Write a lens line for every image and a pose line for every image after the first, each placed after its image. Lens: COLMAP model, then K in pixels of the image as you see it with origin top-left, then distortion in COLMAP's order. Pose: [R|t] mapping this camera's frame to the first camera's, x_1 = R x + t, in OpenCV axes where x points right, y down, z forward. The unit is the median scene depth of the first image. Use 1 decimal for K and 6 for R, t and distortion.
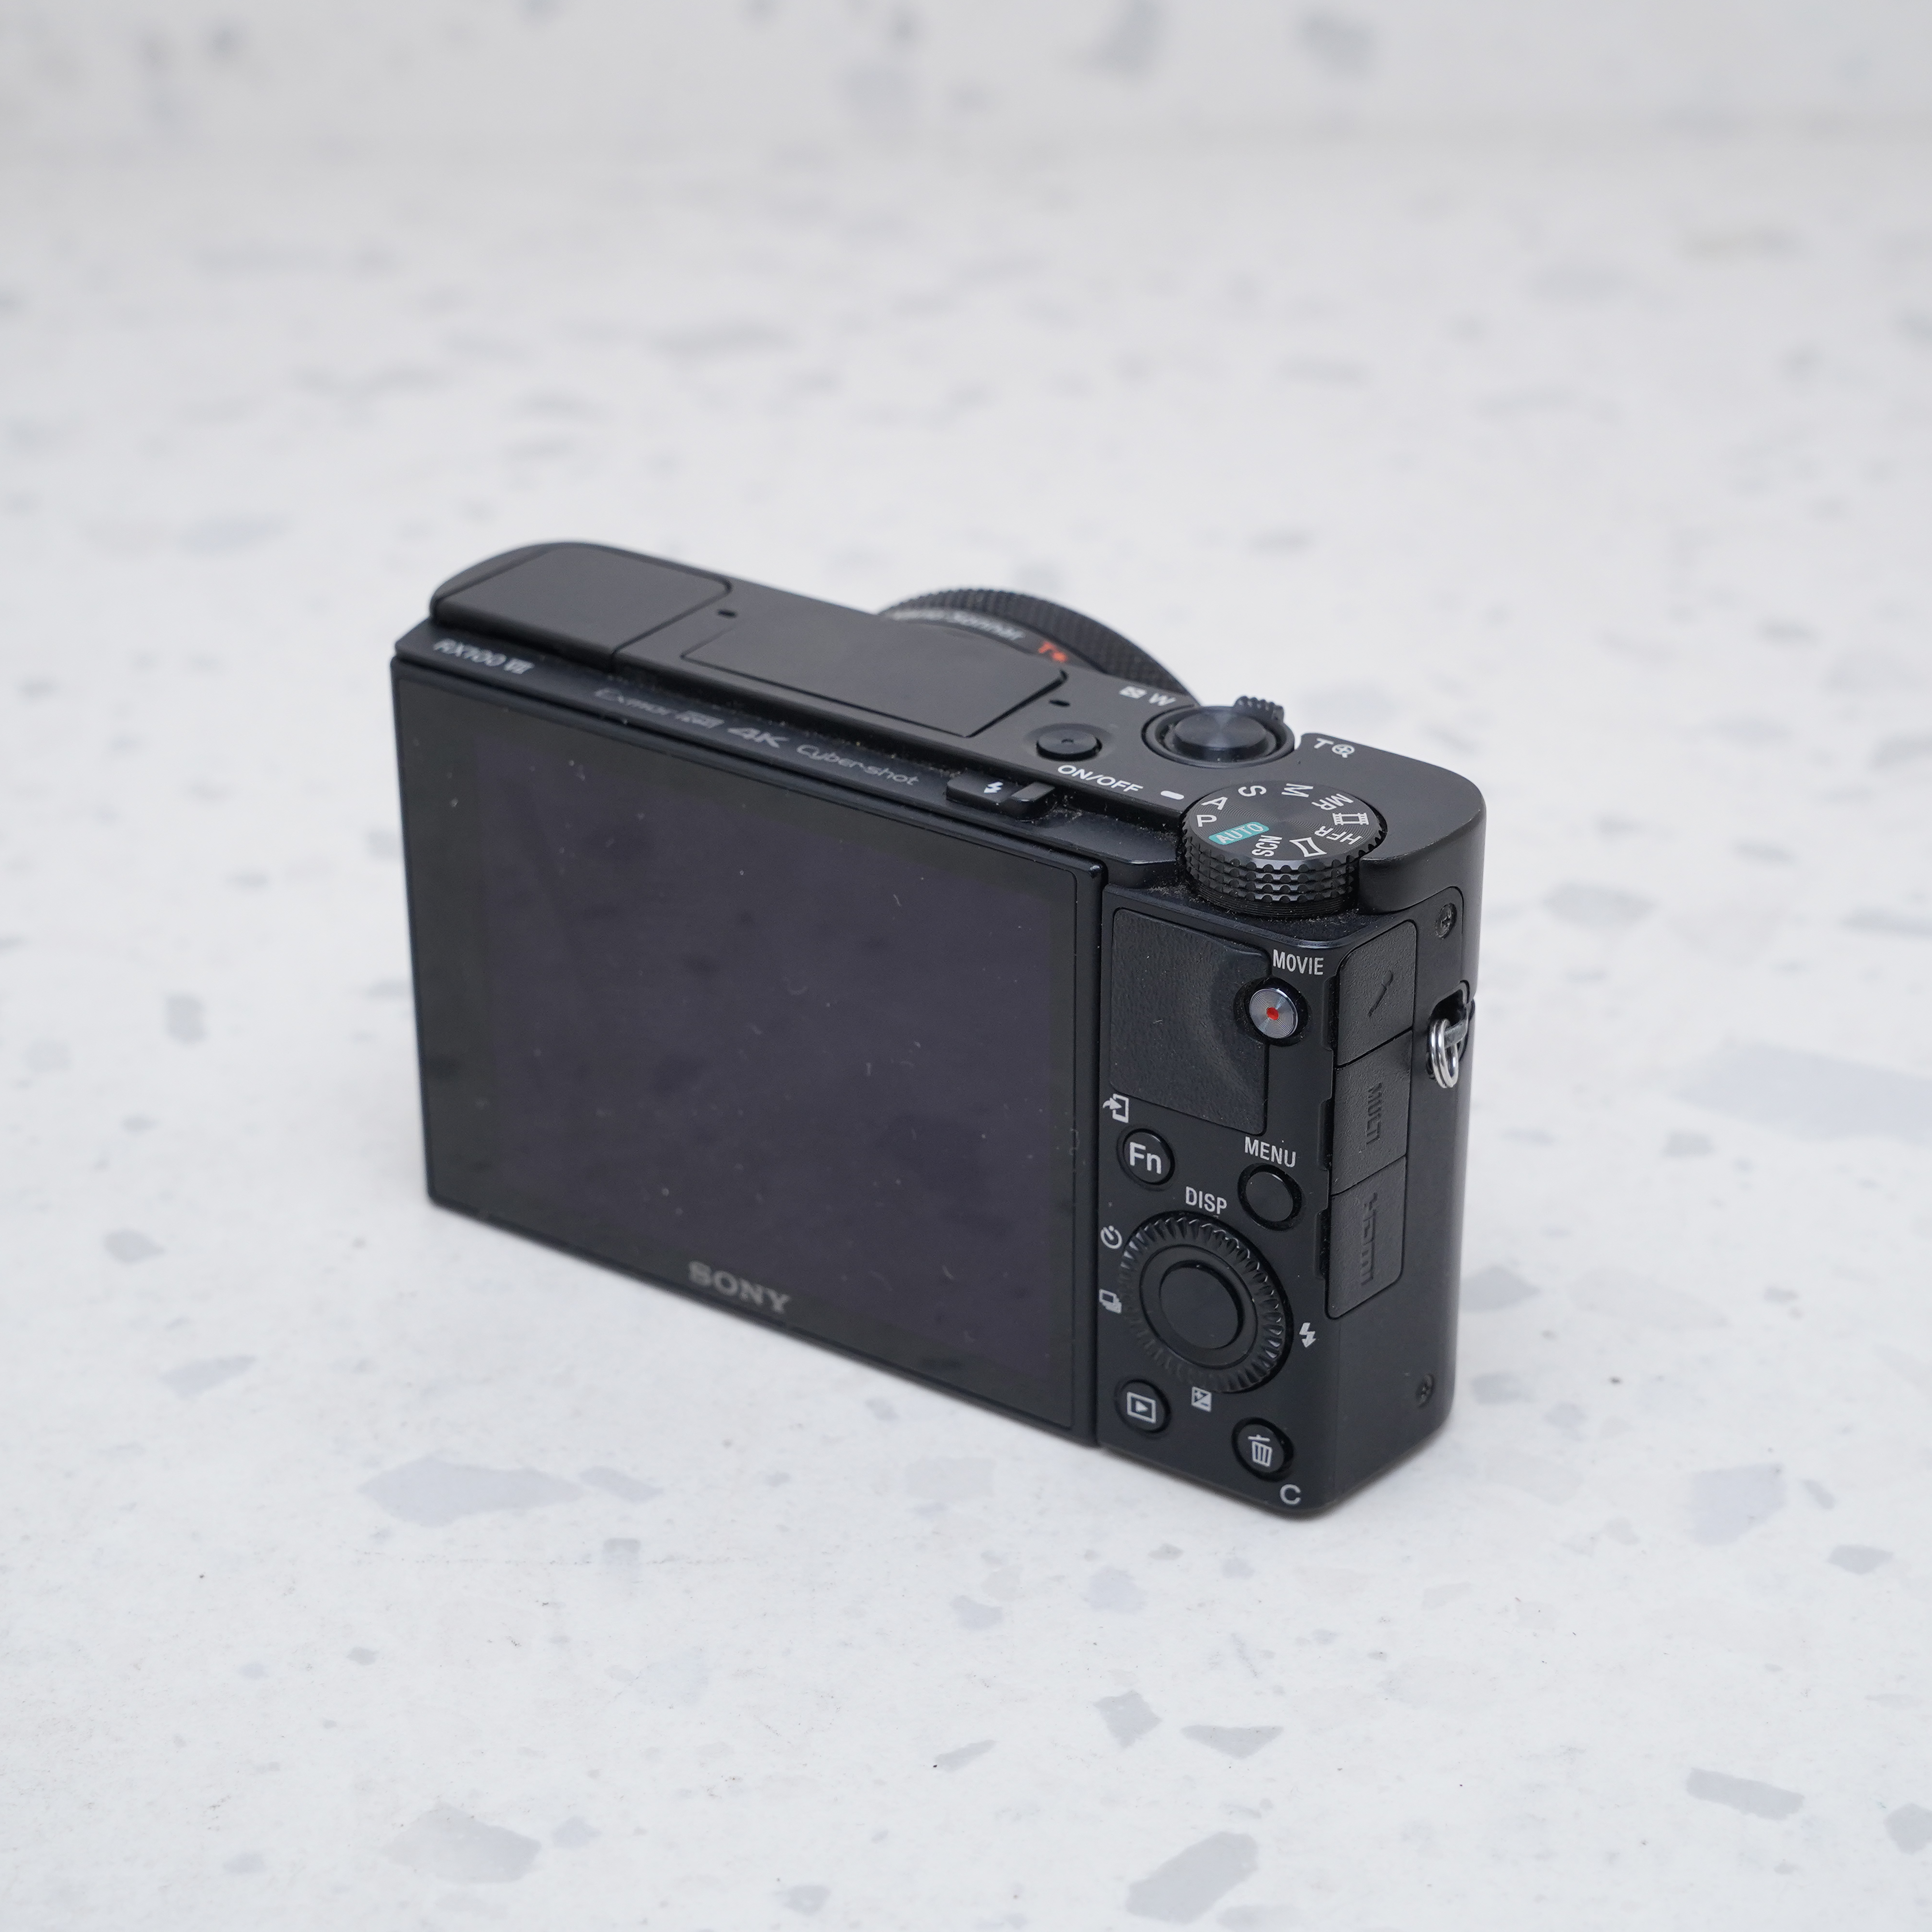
lens RADIAL K [[4431.0, 0, 966.0], [0, 4431.0, 966.0], [0, 0, 1]] dist [-0.024223, 0.023745]
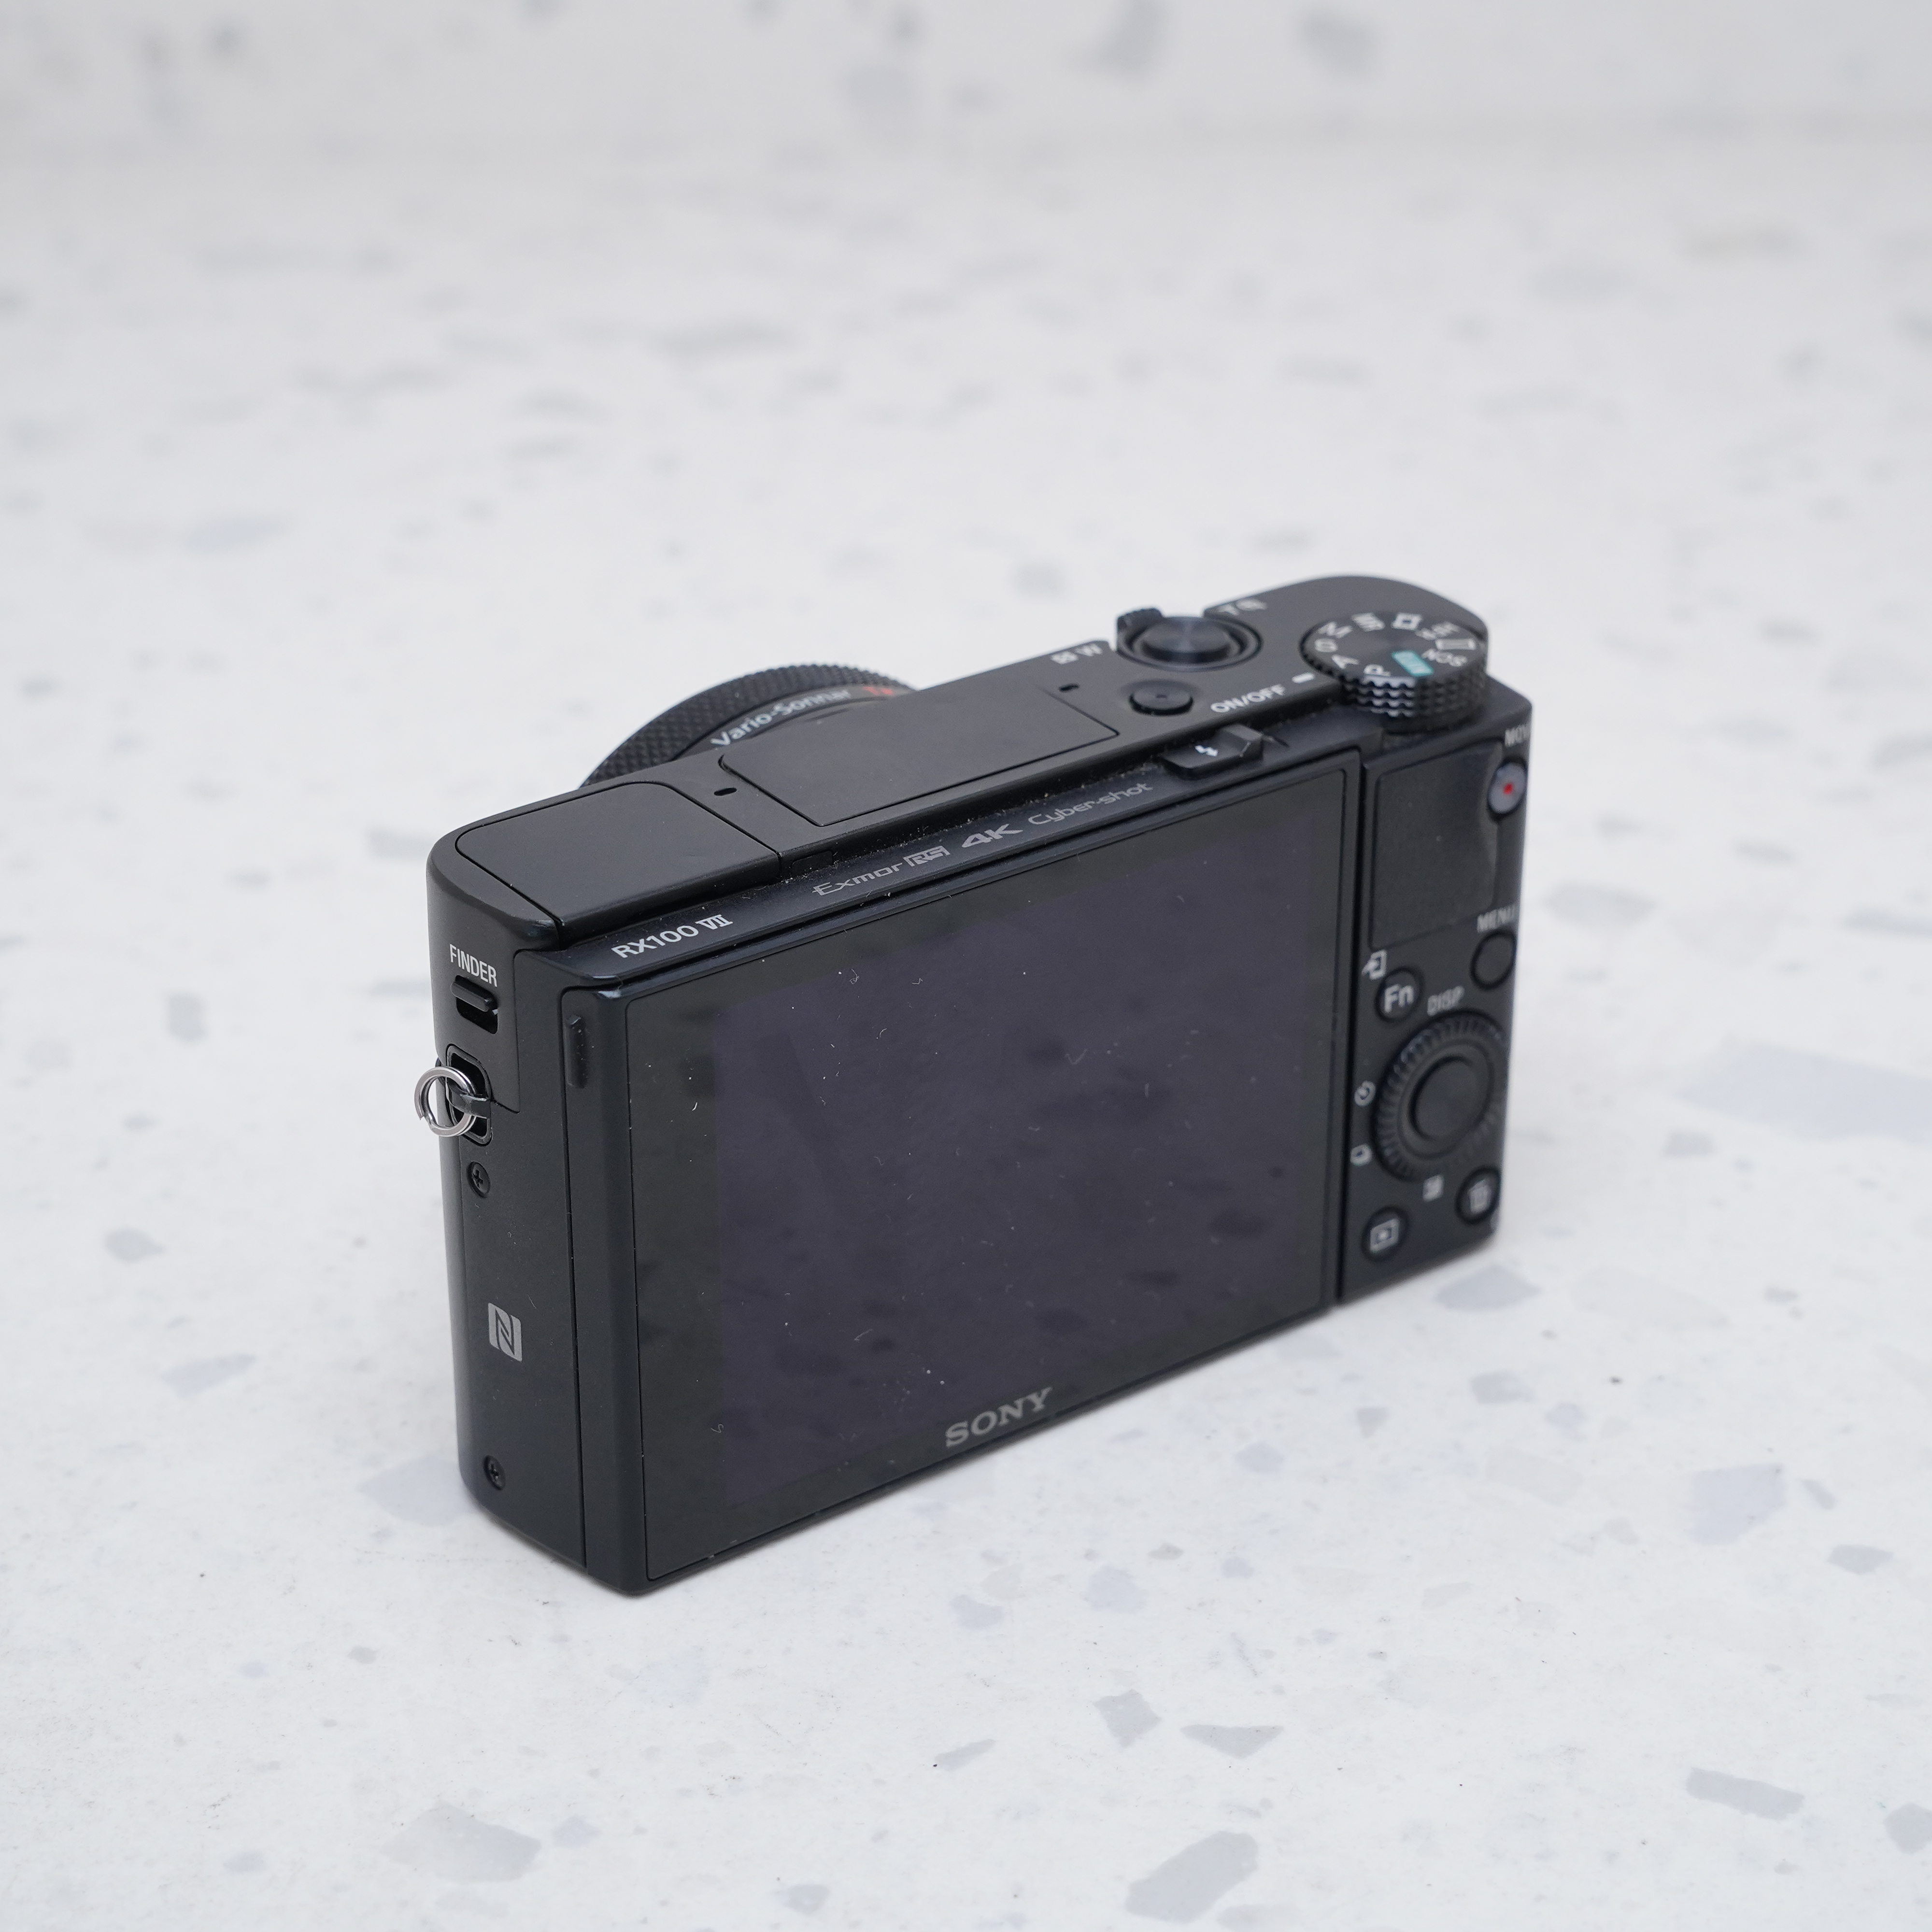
lens RADIAL K [[4431.0, 0, 966.0], [0, 4431.0, 966.0], [0, 0, 1]] dist [-0.024223, 0.023745]
pose [[0.327558, -0.427710, 0.842478, -0.873630], [0.431091, 0.861104, 0.269557, -0.290267], [-0.840753, 0.274889, 0.466444, 0.574957]]
